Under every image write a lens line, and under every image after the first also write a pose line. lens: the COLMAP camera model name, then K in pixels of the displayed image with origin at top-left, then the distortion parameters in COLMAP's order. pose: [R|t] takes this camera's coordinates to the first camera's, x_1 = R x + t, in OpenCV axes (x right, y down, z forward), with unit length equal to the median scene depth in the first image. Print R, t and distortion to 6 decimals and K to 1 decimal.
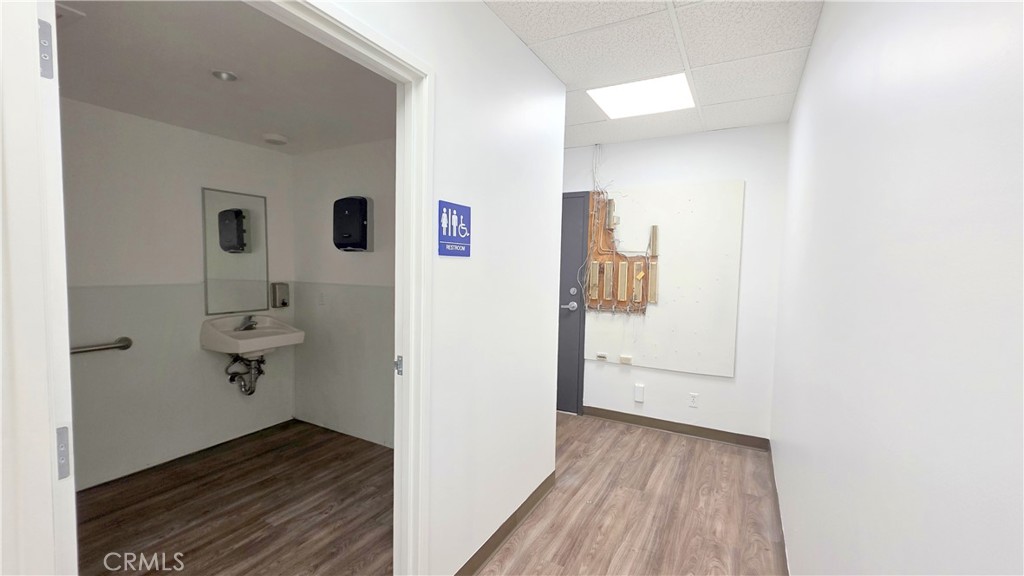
lens RADIAL K [[416.0, 0, 511.6], [0, 416.0, 290.6], [0, 0, 1]] dist [0.001891, -0.000375]
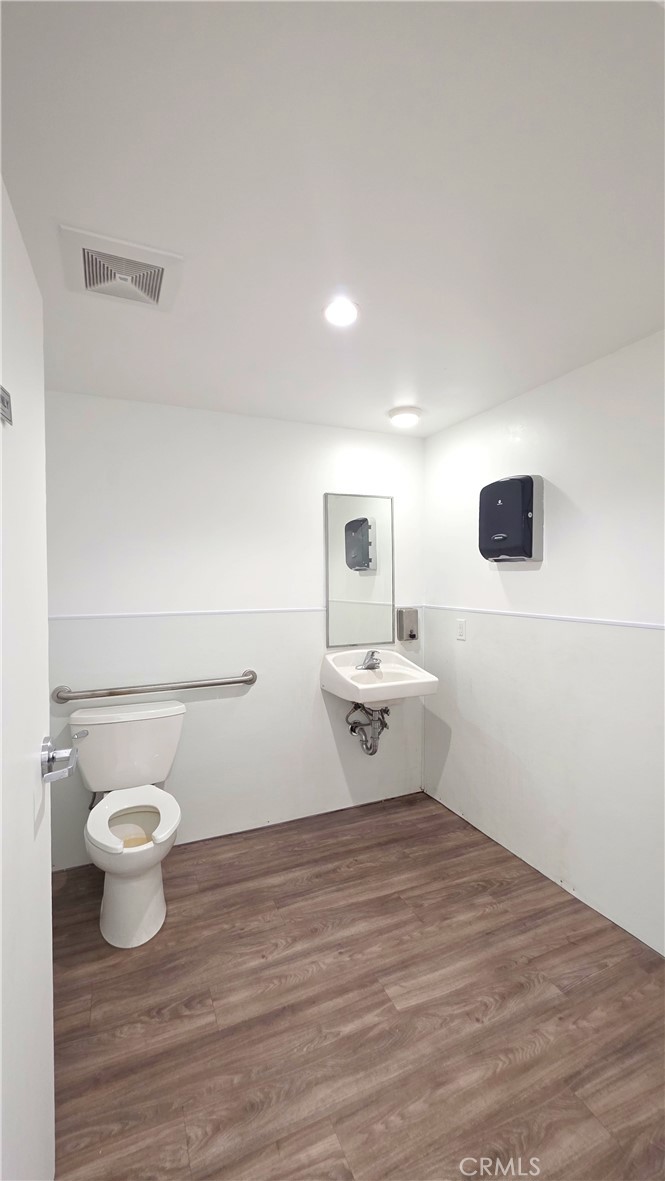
lens RADIAL K [[477.0, 0, 327.9], [0, 477.0, 585.6], [0, 0, 1]] dist [0.002267, 0.000114]
pose [[0.783729, -0.013966, -0.620946, -0.159911], [-0.017323, 0.998867, -0.044331, -0.022198], [0.620861, 0.045500, 0.782599, 0.280164]]
